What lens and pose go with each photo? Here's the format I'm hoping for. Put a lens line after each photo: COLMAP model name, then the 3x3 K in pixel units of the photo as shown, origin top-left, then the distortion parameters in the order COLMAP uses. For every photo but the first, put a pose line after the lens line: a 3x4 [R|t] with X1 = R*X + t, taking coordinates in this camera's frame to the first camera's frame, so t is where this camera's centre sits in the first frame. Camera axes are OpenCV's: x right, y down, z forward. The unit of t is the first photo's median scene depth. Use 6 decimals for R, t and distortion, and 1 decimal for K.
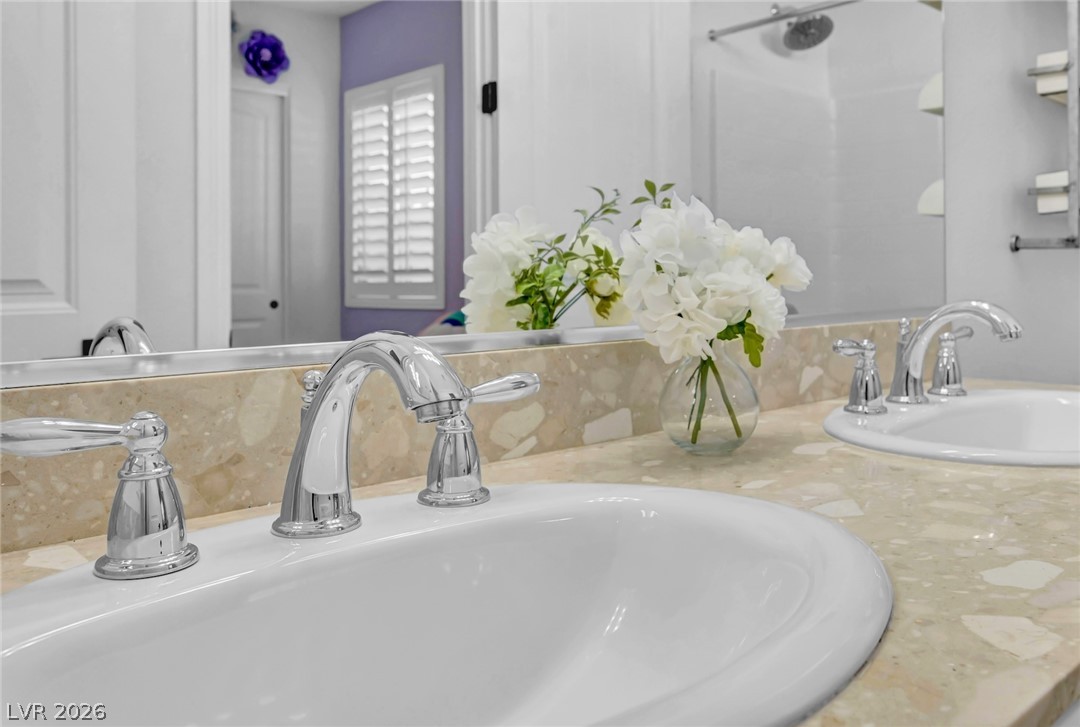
lens RADIAL K [[740.6, 0, 542.4], [0, 740.6, 369.7], [0, 0, 1]] dist [0.008436, 0.001756]
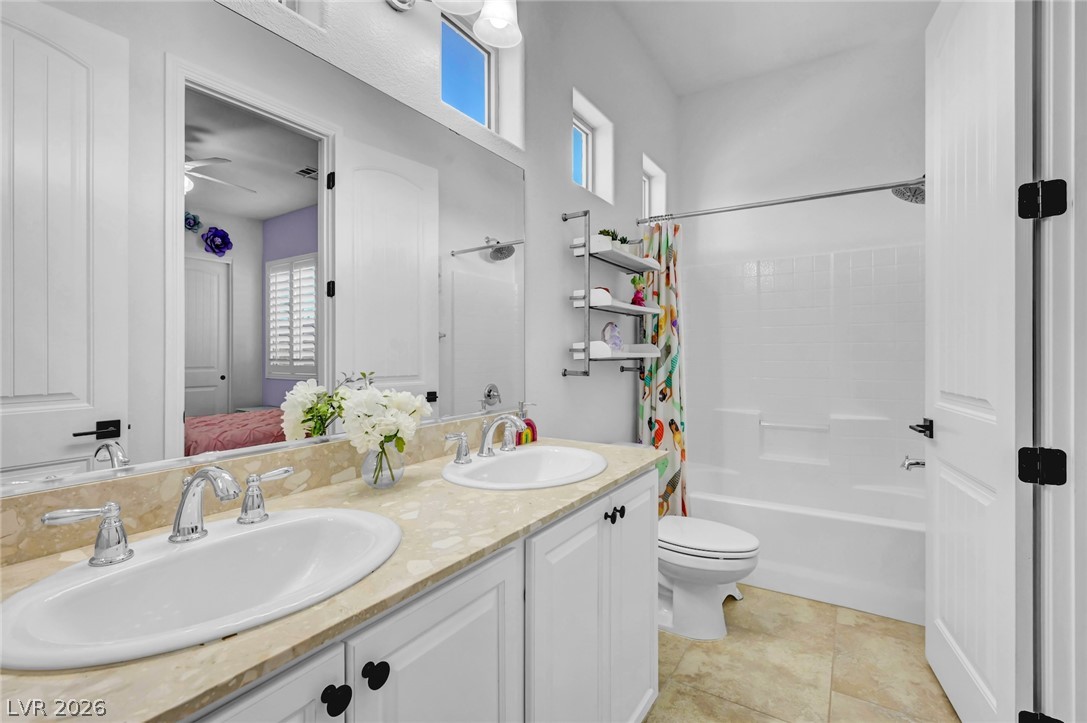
lens RADIAL K [[487.2, 0, 542.3], [0, 487.2, 354.9], [0, 0, 1]] dist [0.009205, 0.000312]
pose [[0.987260, 0.006540, 0.158980, 0.468925], [-0.006895, 0.999975, 0.001680, -0.319103], [-0.158965, -0.002754, 0.987280, -0.652997]]
